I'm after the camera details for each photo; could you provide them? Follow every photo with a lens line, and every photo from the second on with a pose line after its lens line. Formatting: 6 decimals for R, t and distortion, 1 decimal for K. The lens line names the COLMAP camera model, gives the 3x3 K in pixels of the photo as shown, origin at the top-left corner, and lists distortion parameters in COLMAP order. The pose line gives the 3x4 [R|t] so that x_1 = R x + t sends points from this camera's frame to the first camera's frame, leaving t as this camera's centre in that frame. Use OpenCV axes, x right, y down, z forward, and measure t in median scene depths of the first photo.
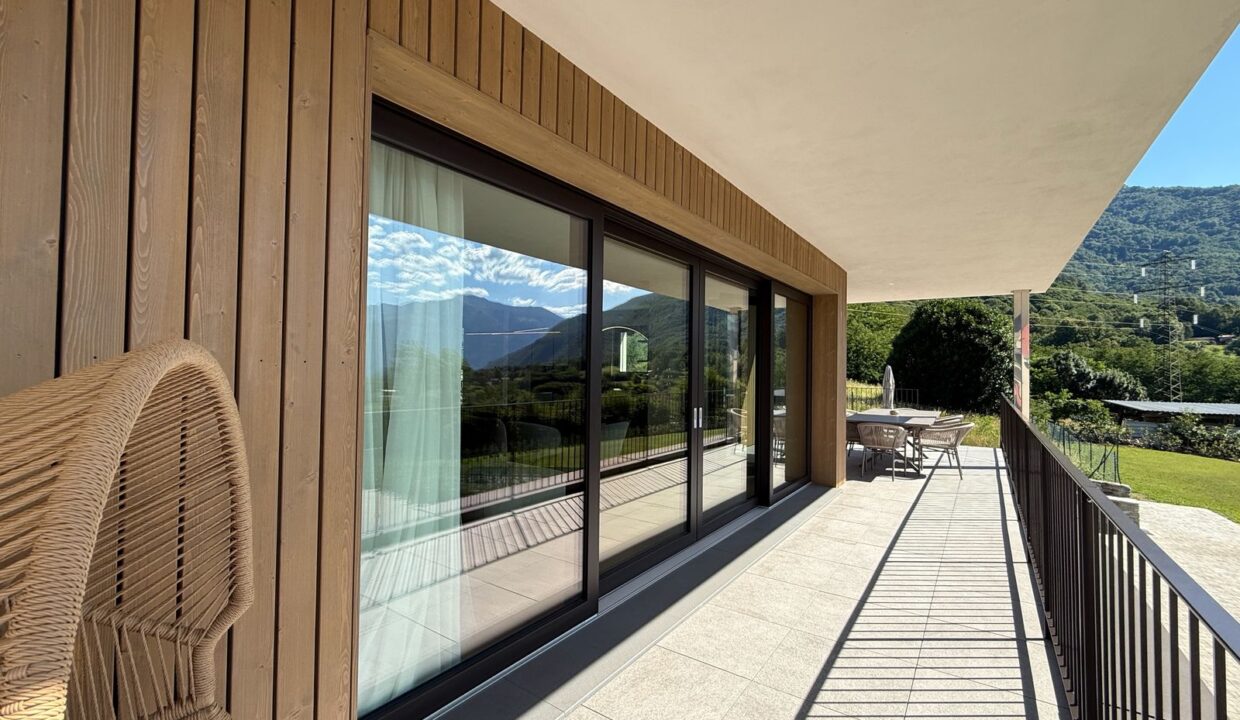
lens RADIAL K [[505.3, 0, 620.0], [0, 505.3, 360.0], [0, 0, 1]] dist [-0.015291, -0.000210]
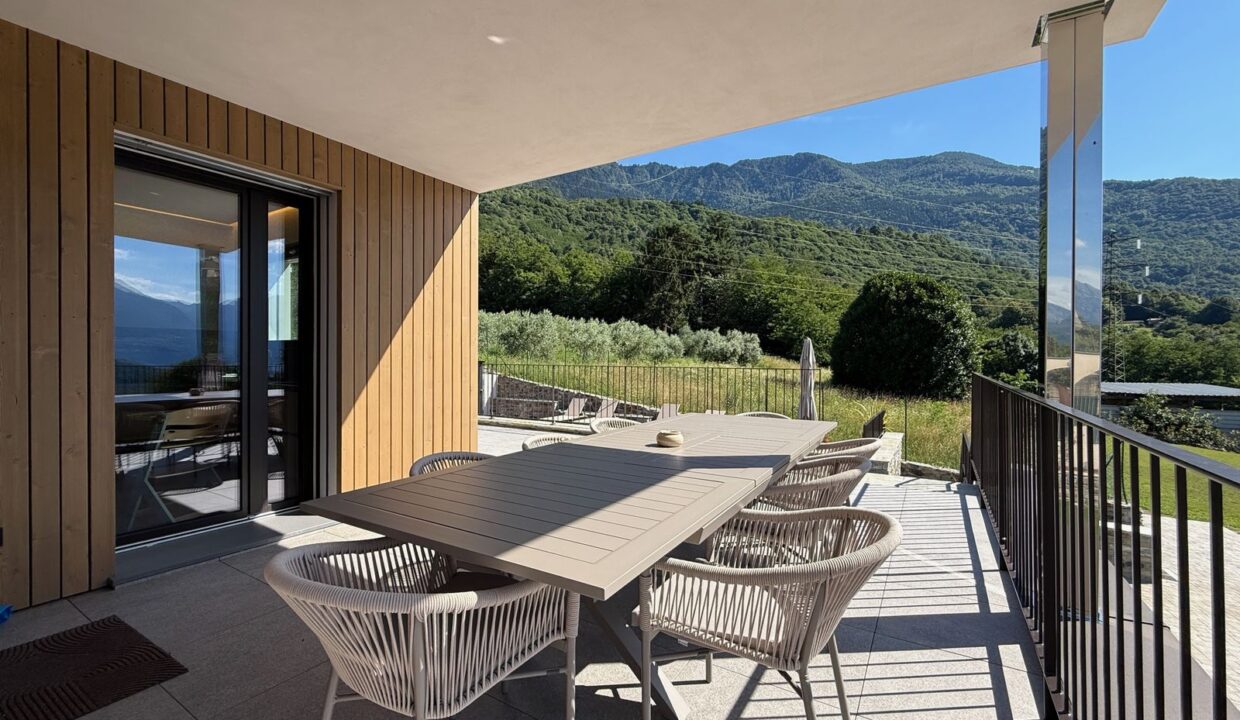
lens RADIAL K [[505.3, 0, 620.0], [0, 505.3, 360.0], [0, 0, 1]] dist [-0.015291, -0.000210]
pose [[0.997673, -0.010911, 0.067300, 0.096681], [0.009145, 0.999607, 0.026492, 0.009378], [-0.067563, -0.025815, 0.997381, 0.135408]]
